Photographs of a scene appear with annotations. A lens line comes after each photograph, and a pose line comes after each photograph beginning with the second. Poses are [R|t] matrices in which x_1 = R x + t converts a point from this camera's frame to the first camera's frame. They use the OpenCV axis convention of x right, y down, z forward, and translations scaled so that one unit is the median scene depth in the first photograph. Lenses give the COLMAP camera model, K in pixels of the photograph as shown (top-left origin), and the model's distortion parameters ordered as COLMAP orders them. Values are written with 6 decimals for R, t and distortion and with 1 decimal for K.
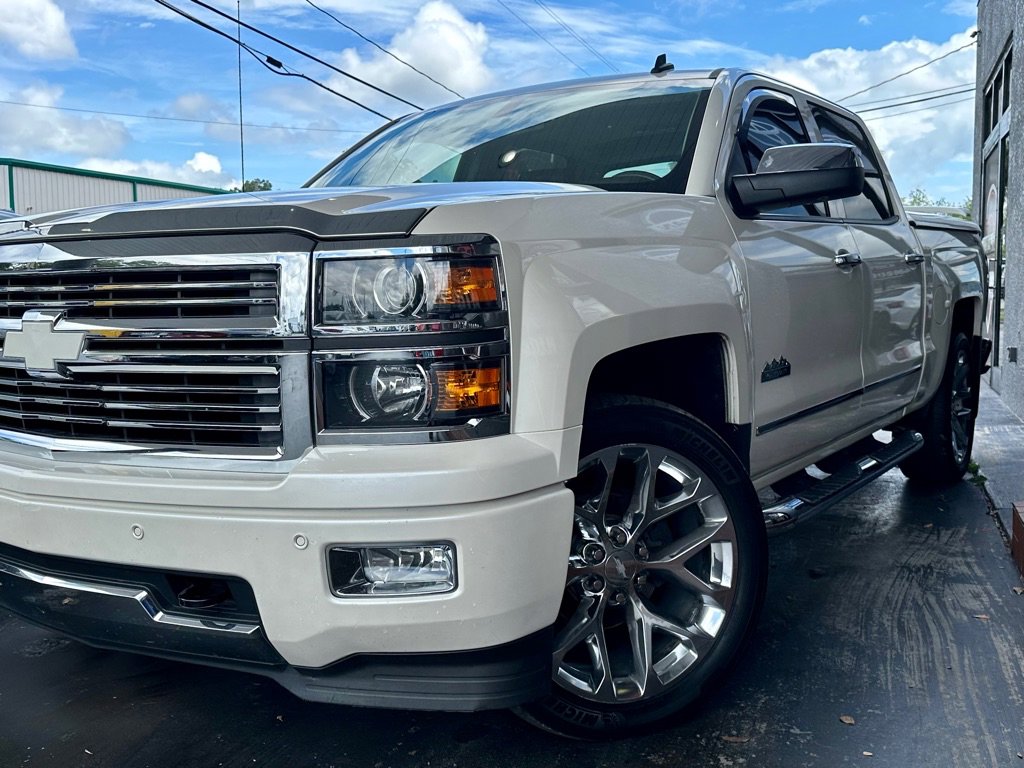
lens RADIAL K [[1039.6, 0, 529.2], [0, 1039.6, 378.5], [0, 0, 1]] dist [0.090923, -0.192131]
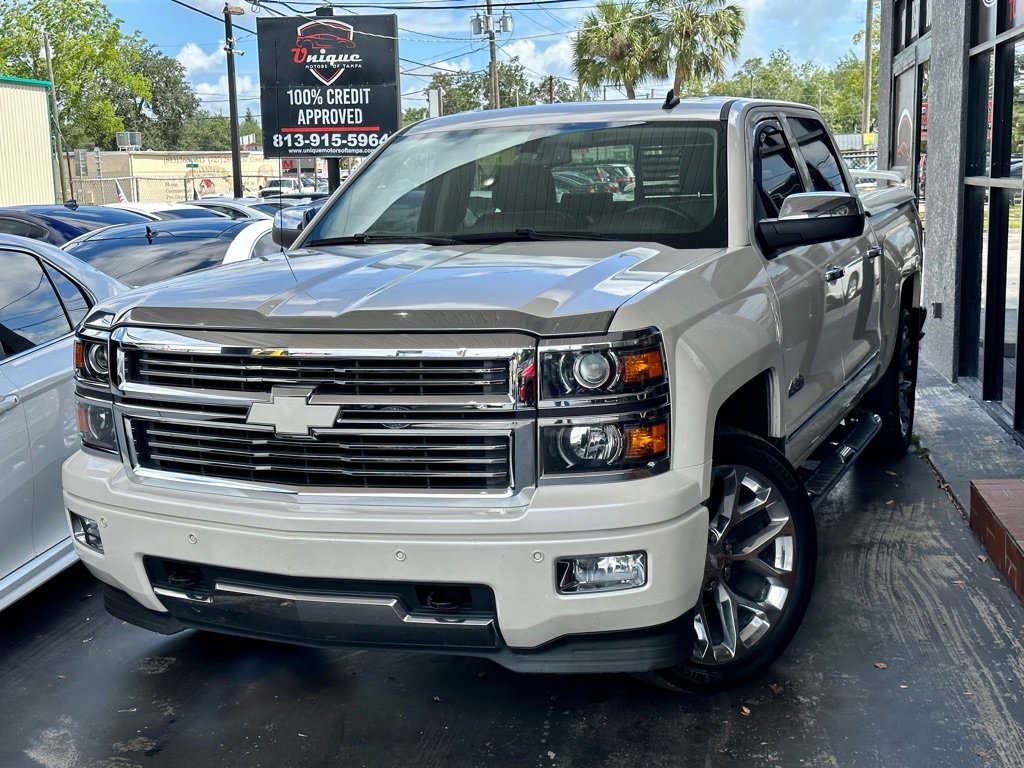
lens RADIAL K [[1432.8, 0, 512.0], [0, 1432.8, 384.0], [0, 0, 1]] dist [0.092859, -0.013104]
pose [[0.984055, -0.040036, 0.173302, -0.443106], [0.029464, 0.997569, 0.063156, -0.150384], [-0.175409, -0.057043, 0.982842, -0.662617]]
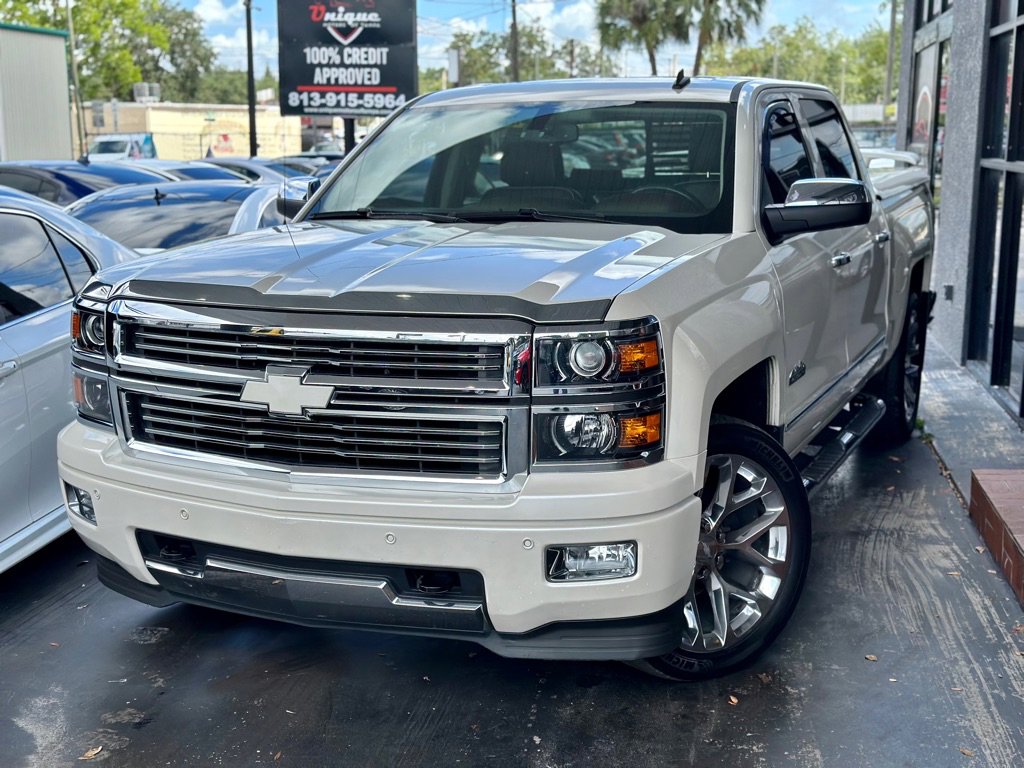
lens RADIAL K [[1432.8, 0, 512.0], [0, 1432.8, 384.0], [0, 0, 1]] dist [0.092859, -0.013104]
pose [[0.986381, -0.017356, 0.163556, -0.422395], [0.002665, 0.995973, 0.089618, -0.174603], [-0.164453, -0.087962, 0.982455, -0.656968]]
